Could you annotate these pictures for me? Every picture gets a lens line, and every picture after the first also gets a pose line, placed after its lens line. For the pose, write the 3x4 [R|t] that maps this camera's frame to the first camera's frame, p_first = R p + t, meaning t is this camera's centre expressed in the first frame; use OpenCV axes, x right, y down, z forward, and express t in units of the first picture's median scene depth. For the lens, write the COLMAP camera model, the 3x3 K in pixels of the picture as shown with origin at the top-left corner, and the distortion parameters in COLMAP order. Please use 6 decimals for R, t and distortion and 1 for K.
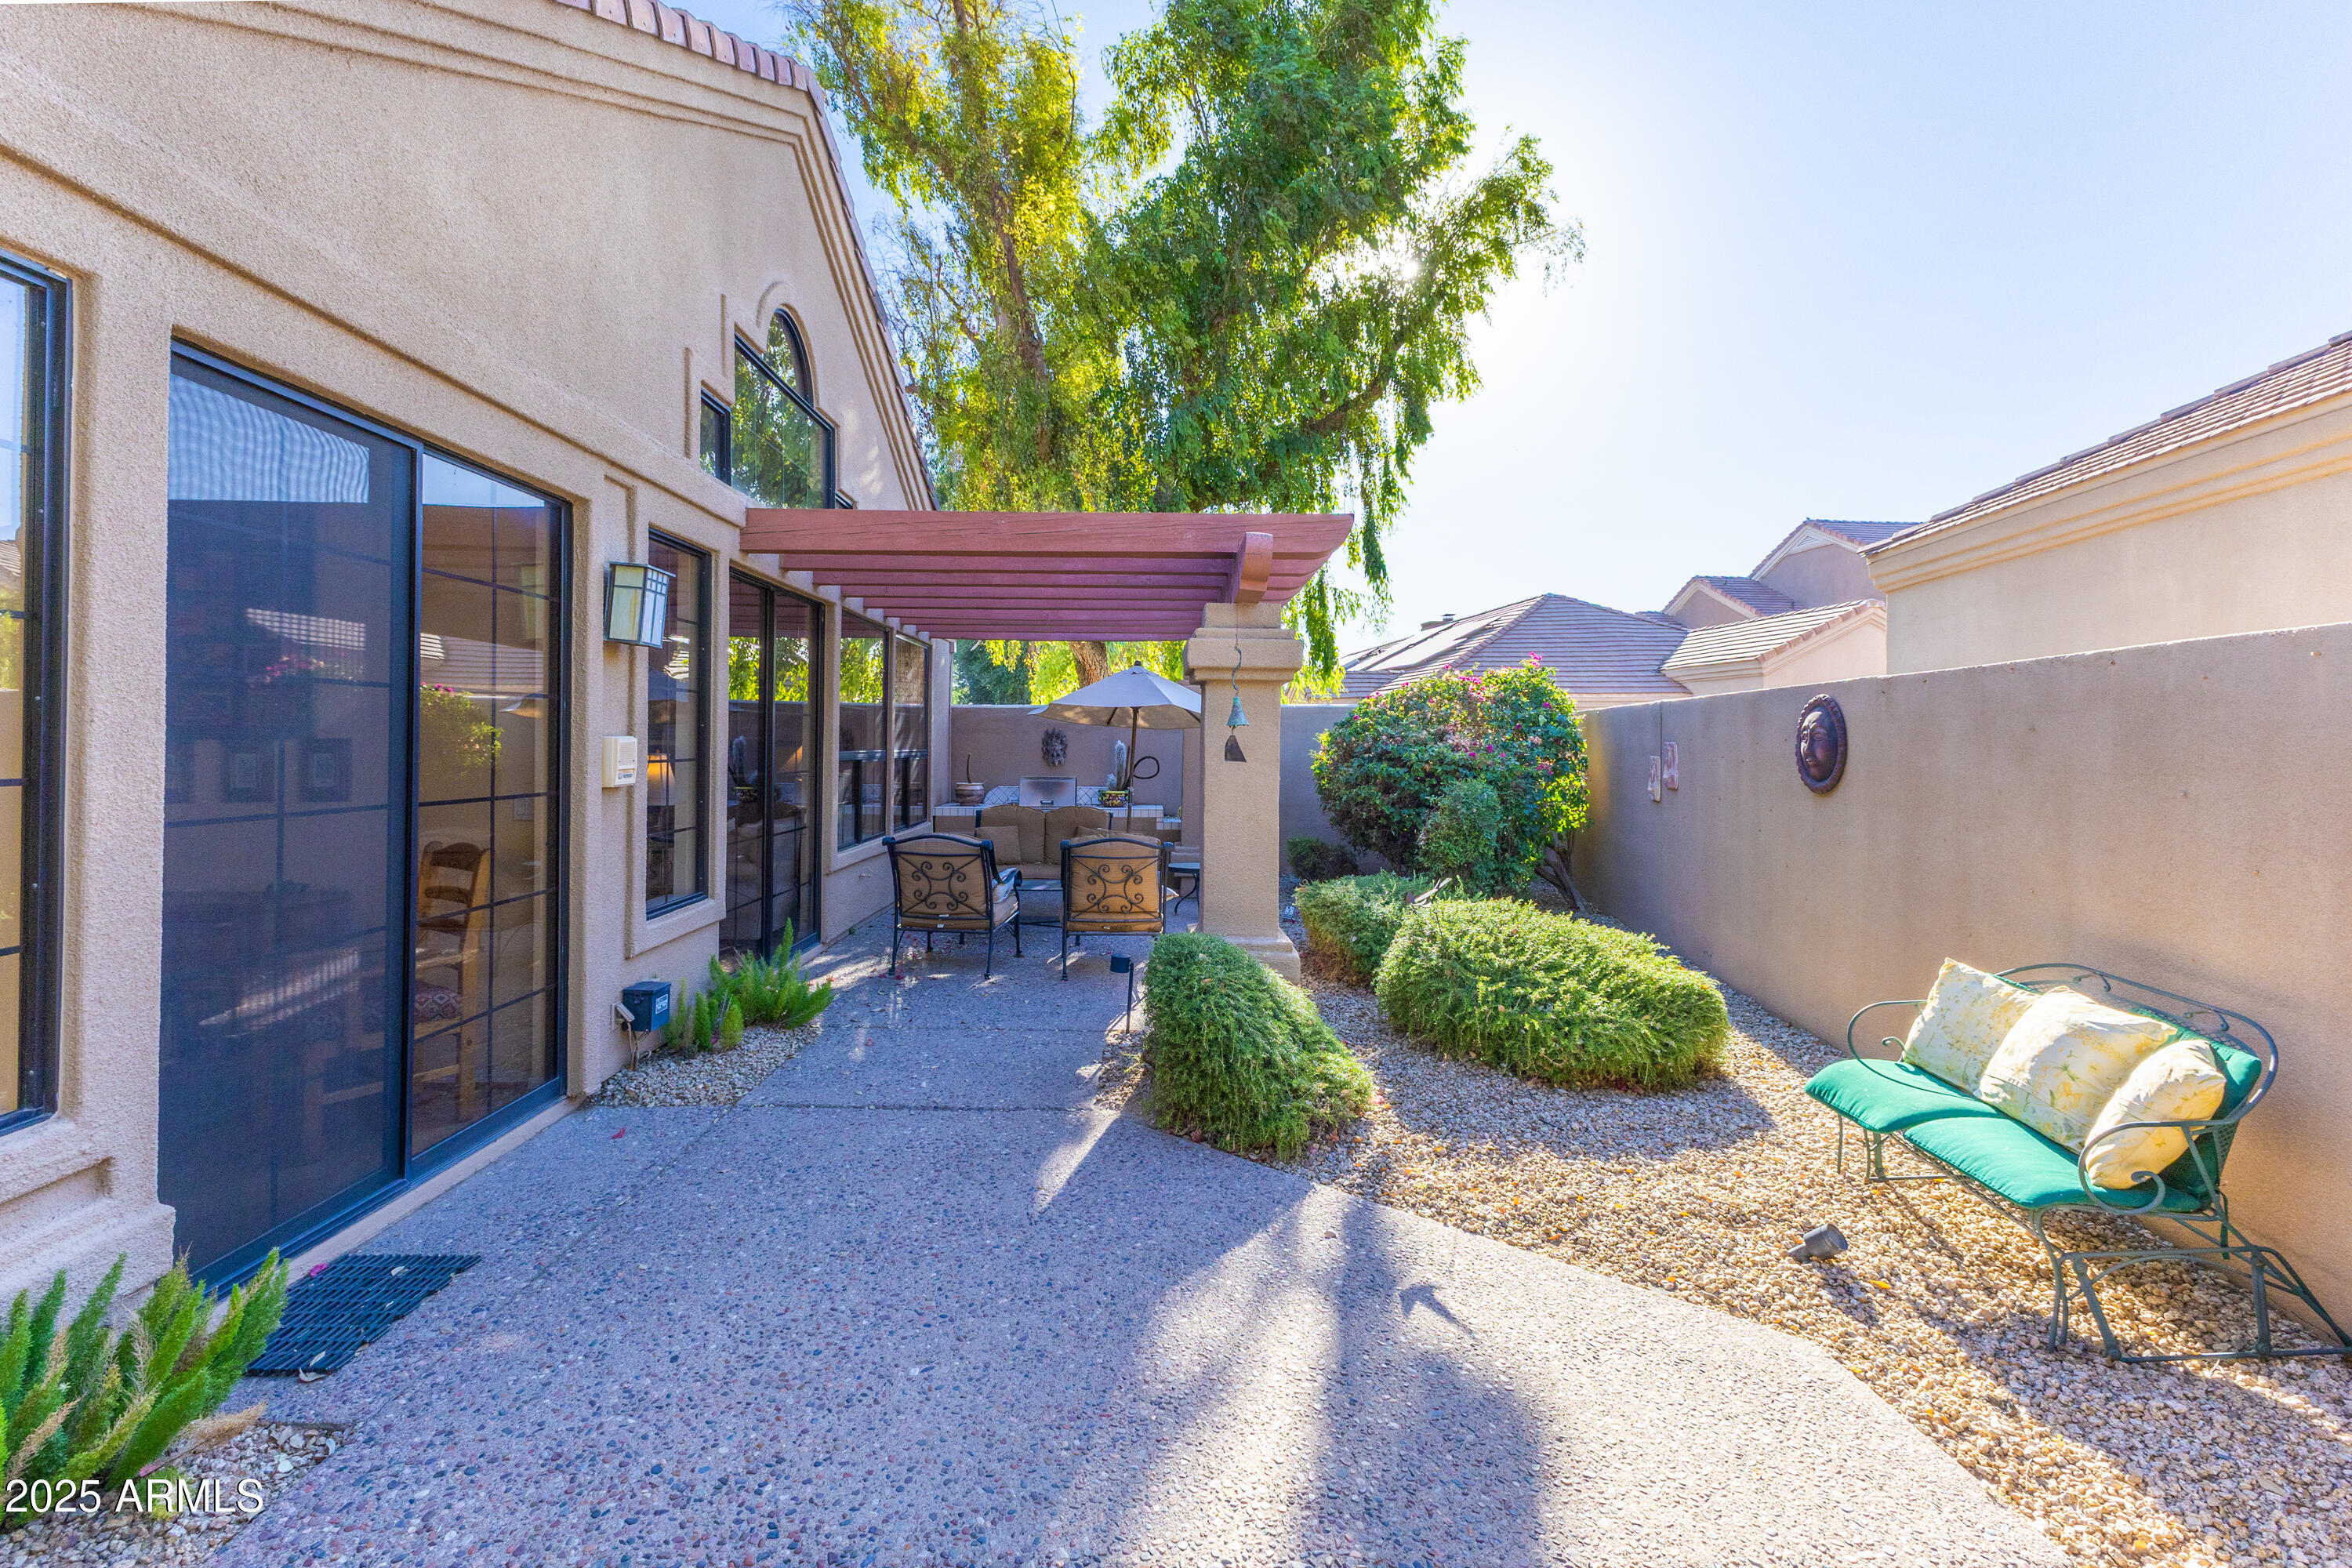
lens RADIAL K [[1032.3, 0, 1160.7], [0, 1032.3, 742.4], [0, 0, 1]] dist [0.009872, -0.004731]
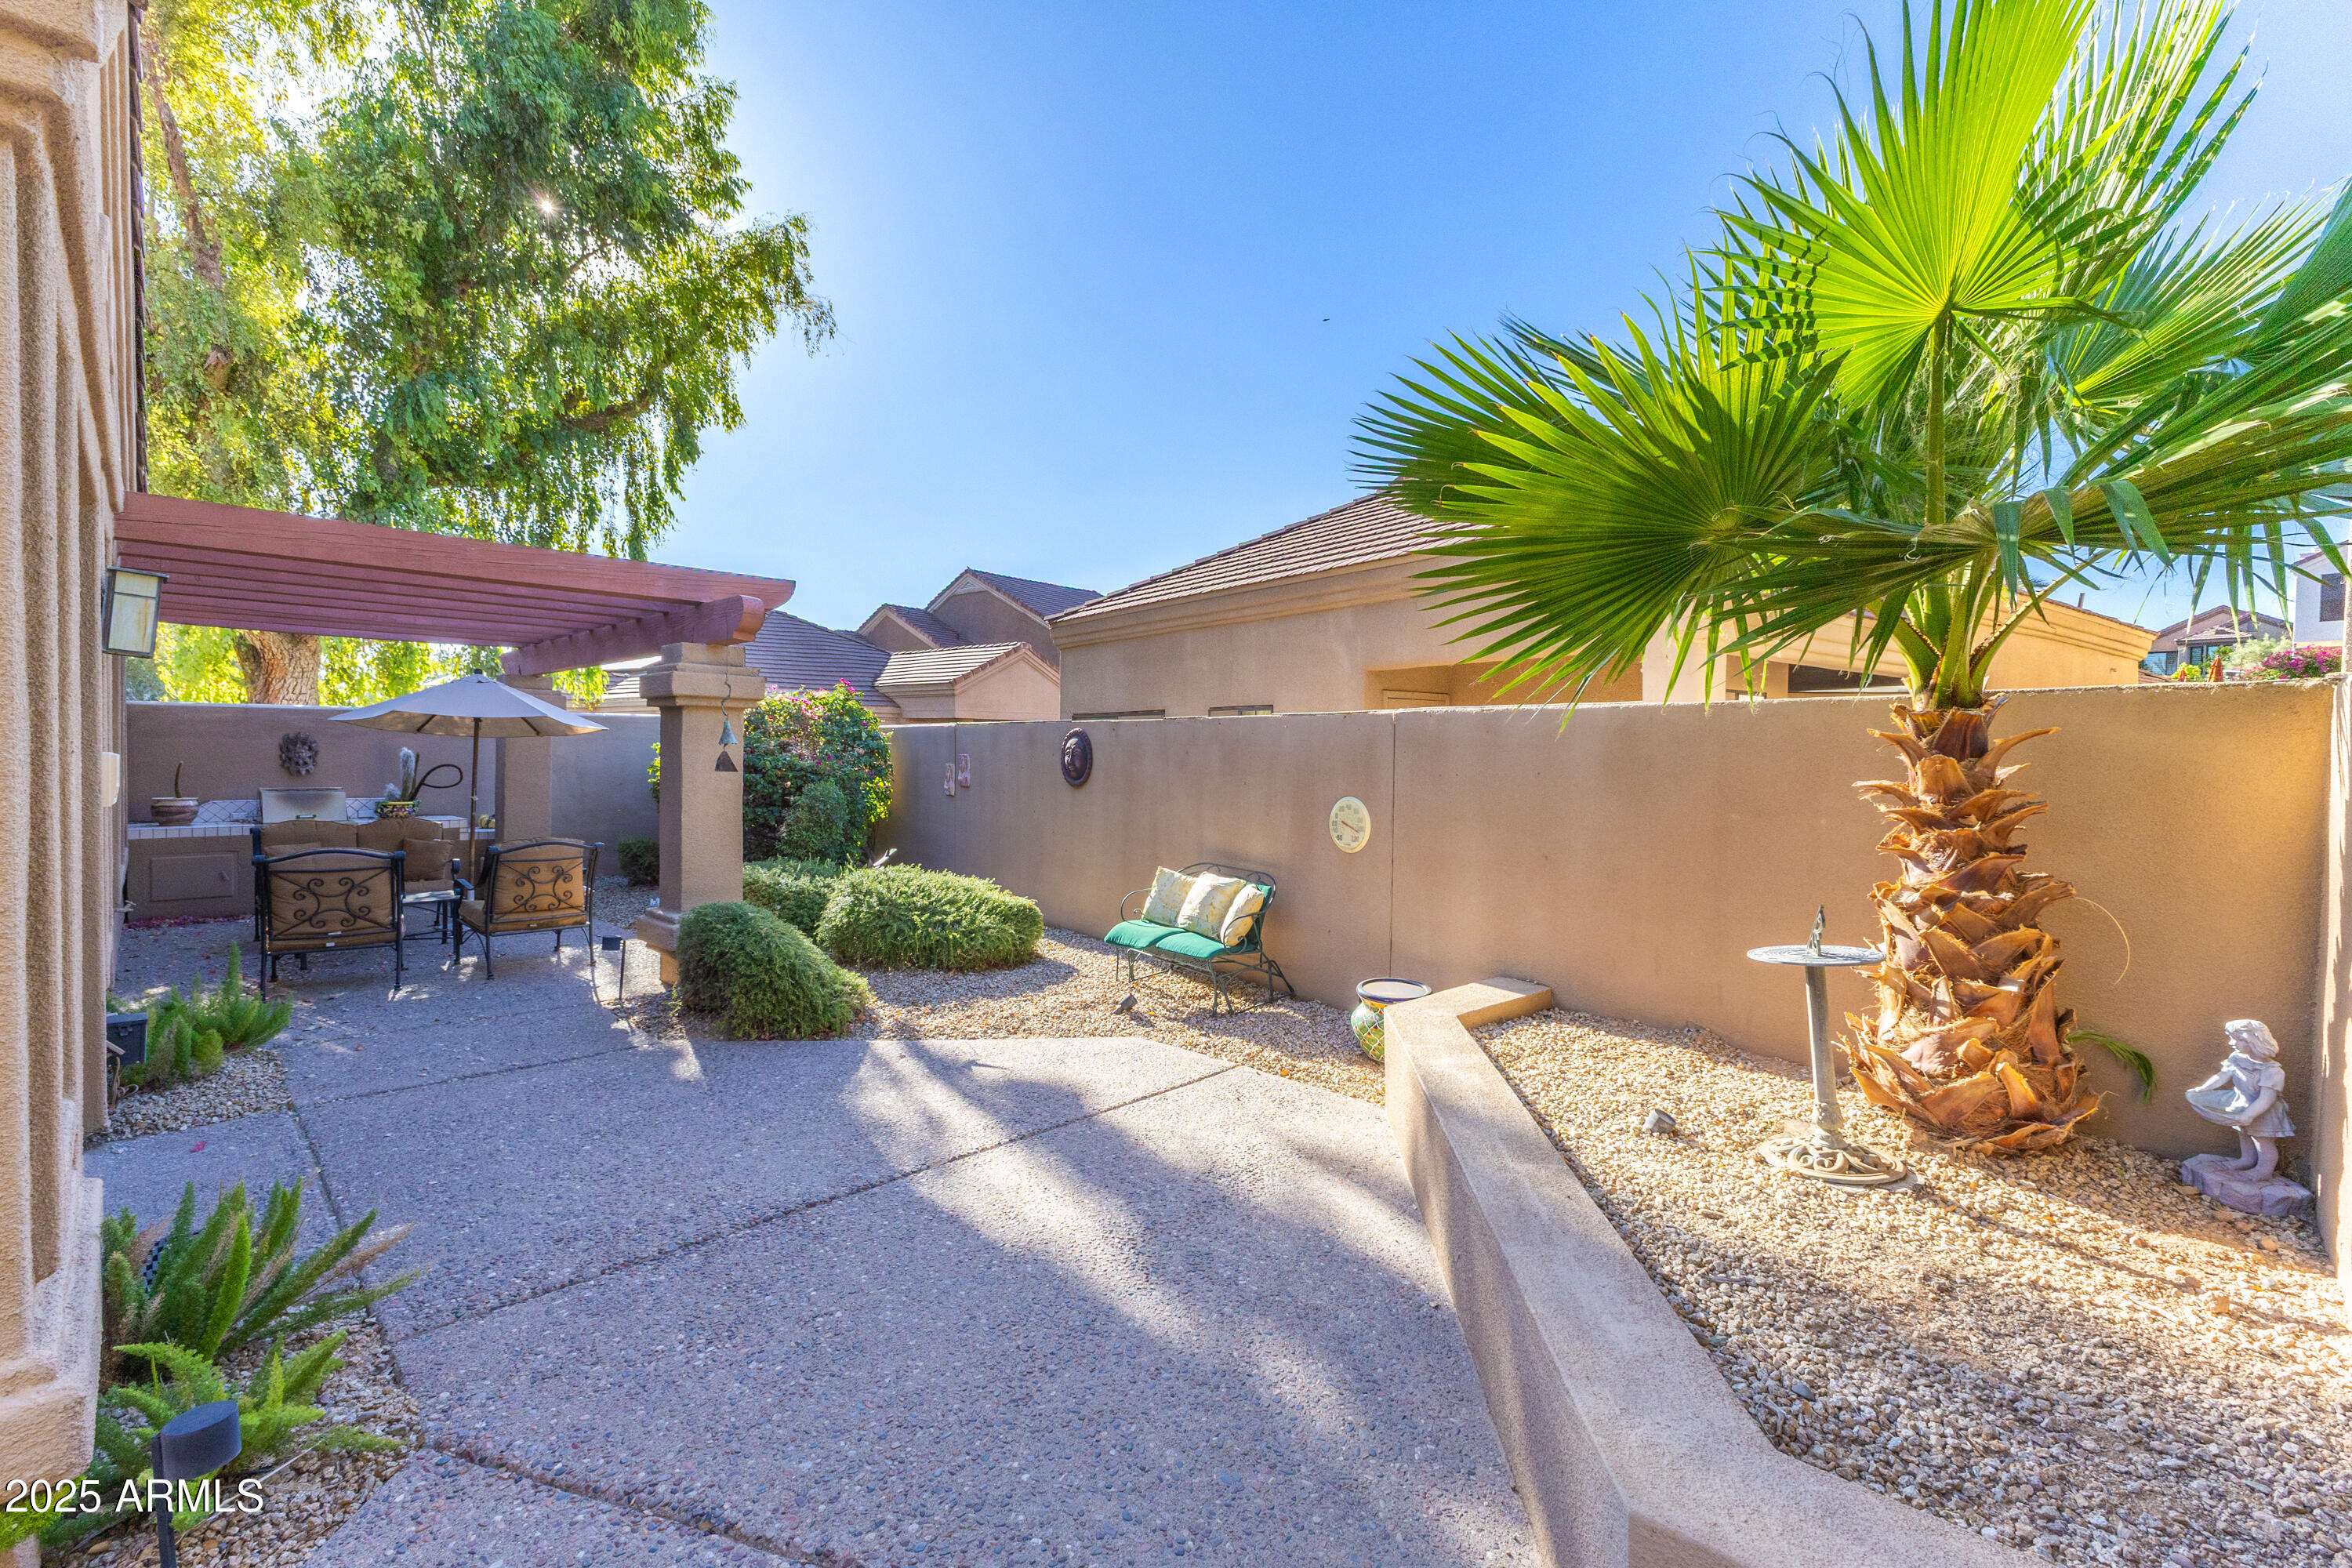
lens RADIAL K [[1011.9, 0, 1174.5], [0, 1011.9, 773.2], [0, 0, 1]] dist [0.011110, 0.000507]
pose [[0.707910, -0.011098, 0.706215, -0.419760], [-0.009742, 0.999628, 0.025474, -0.017084], [-0.706235, -0.024913, 0.707539, -0.284682]]
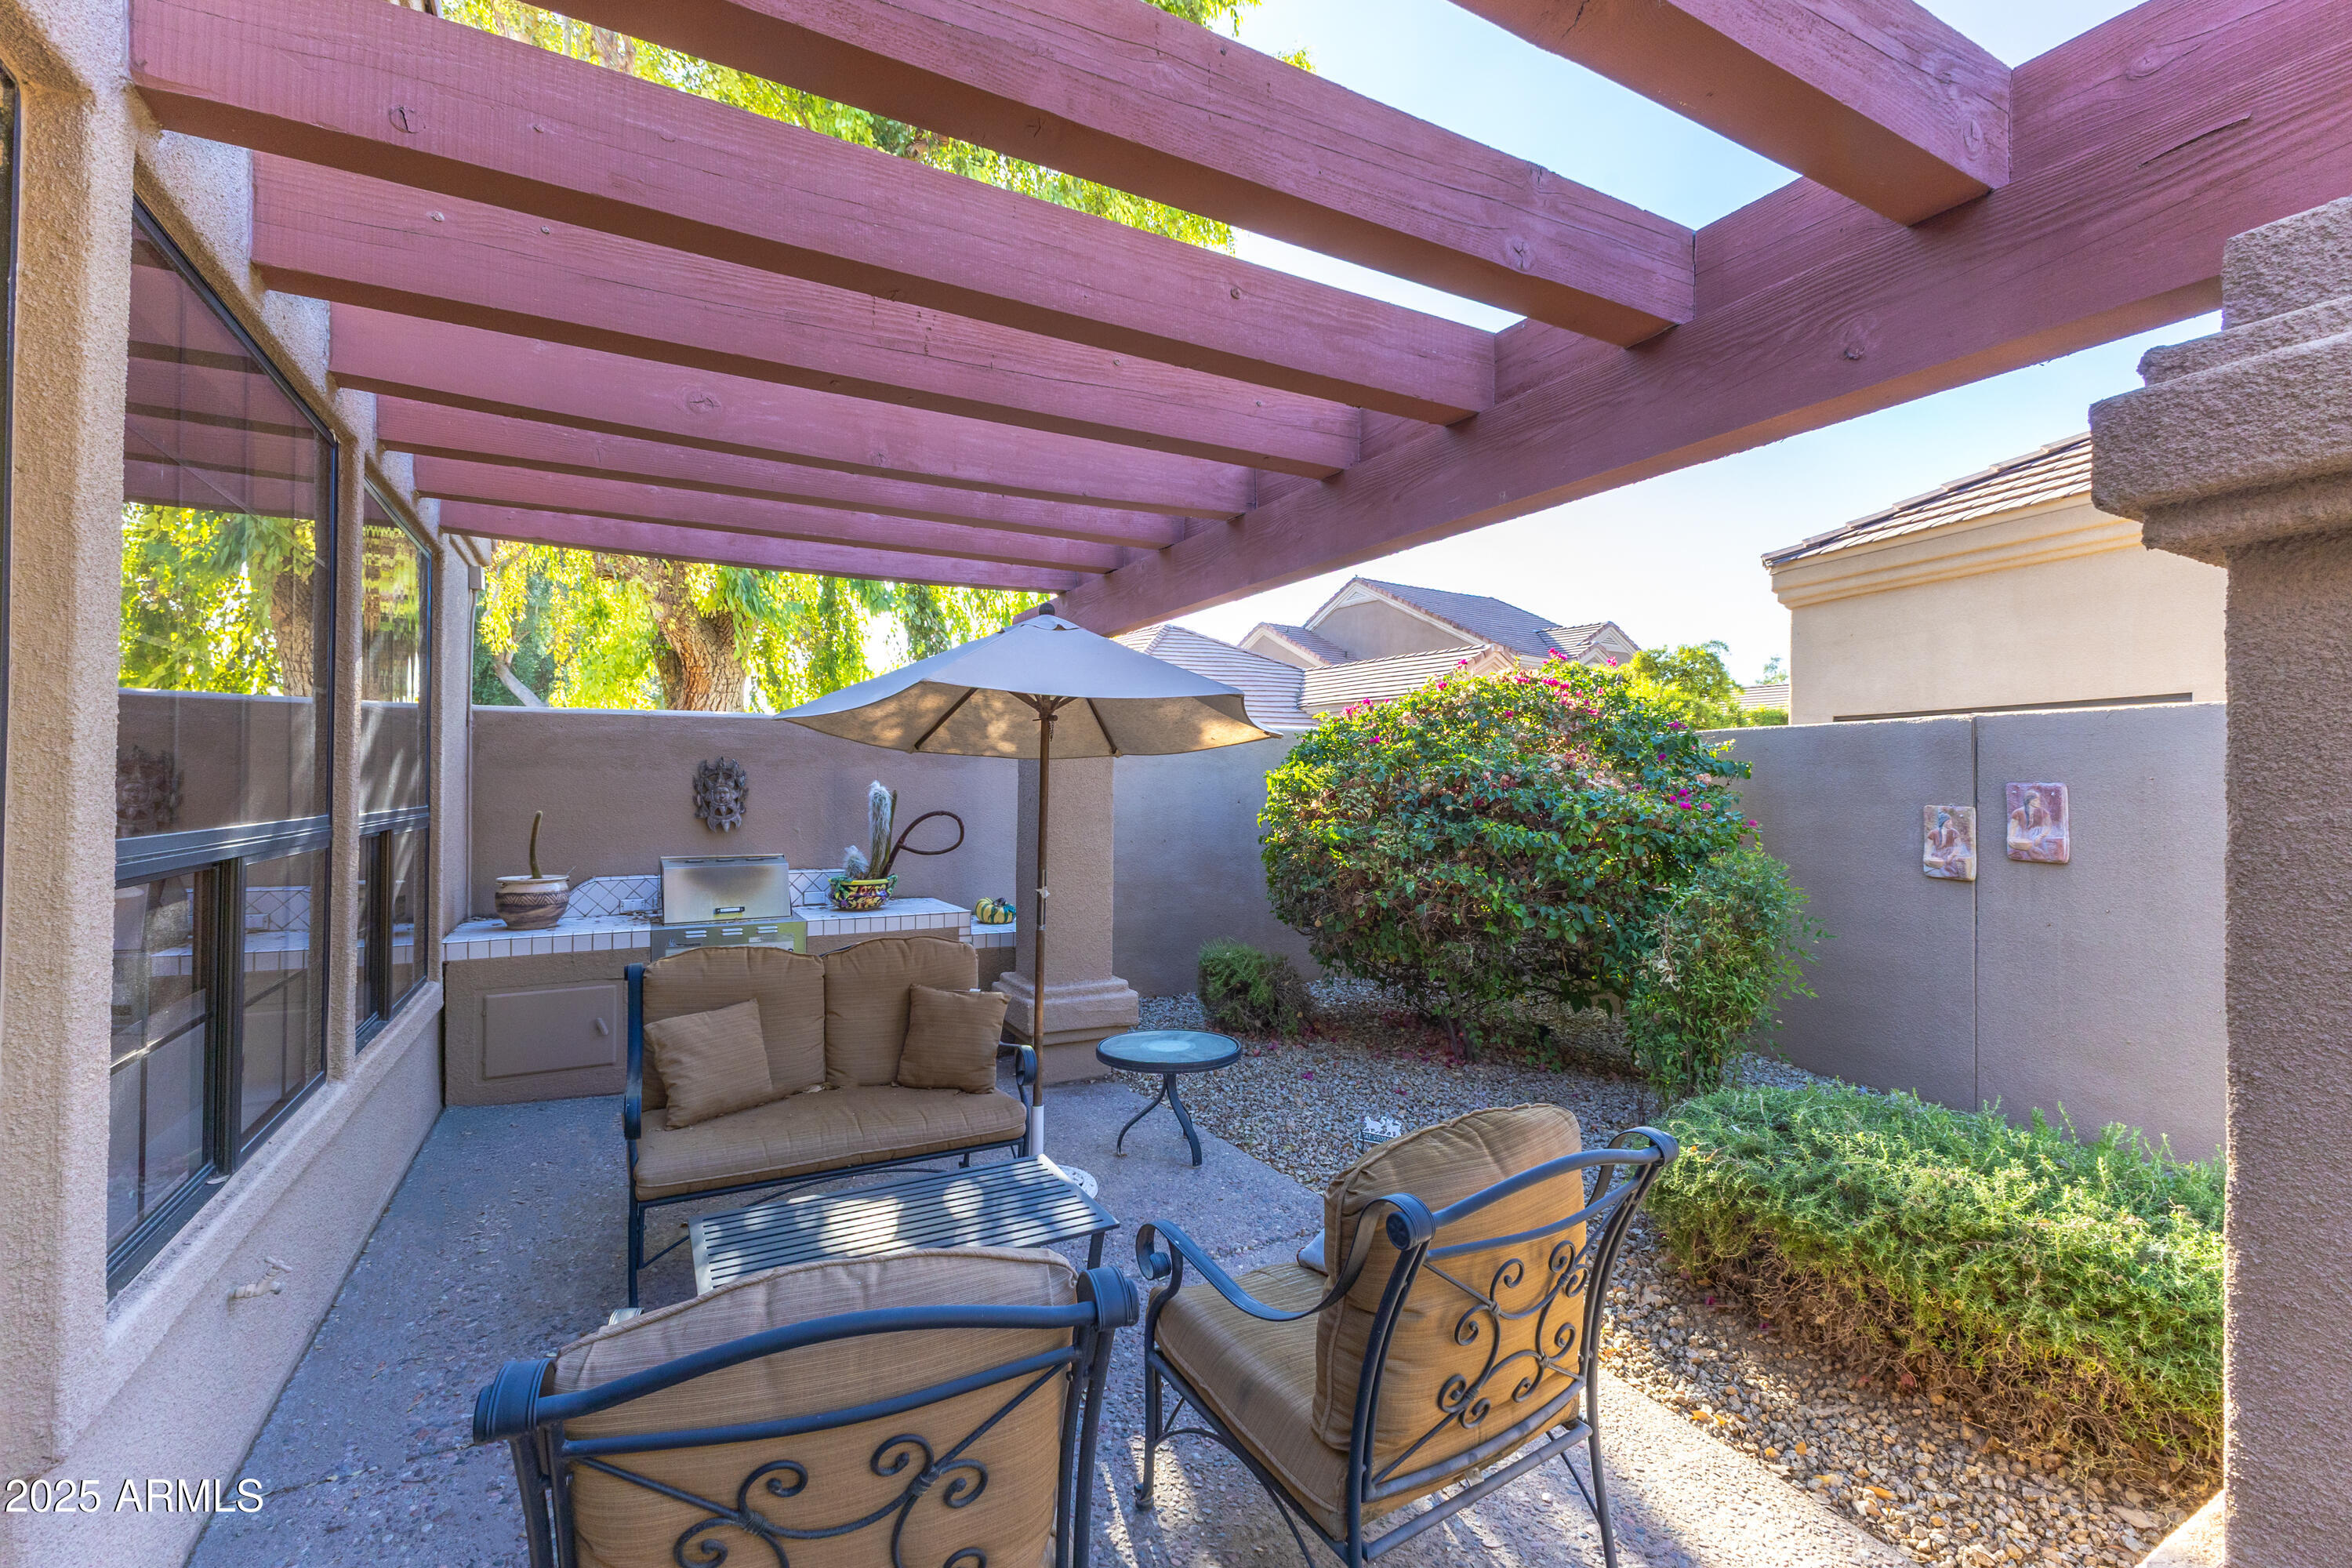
lens RADIAL K [[1011.9, 0, 1174.5], [0, 1011.9, 773.2], [0, 0, 1]] dist [0.011110, 0.000507]
pose [[0.880487, 0.002447, 0.474064, -0.317723], [0.001381, 0.999969, -0.007726, -0.002705], [-0.474068, 0.007457, 0.880457, 1.032724]]
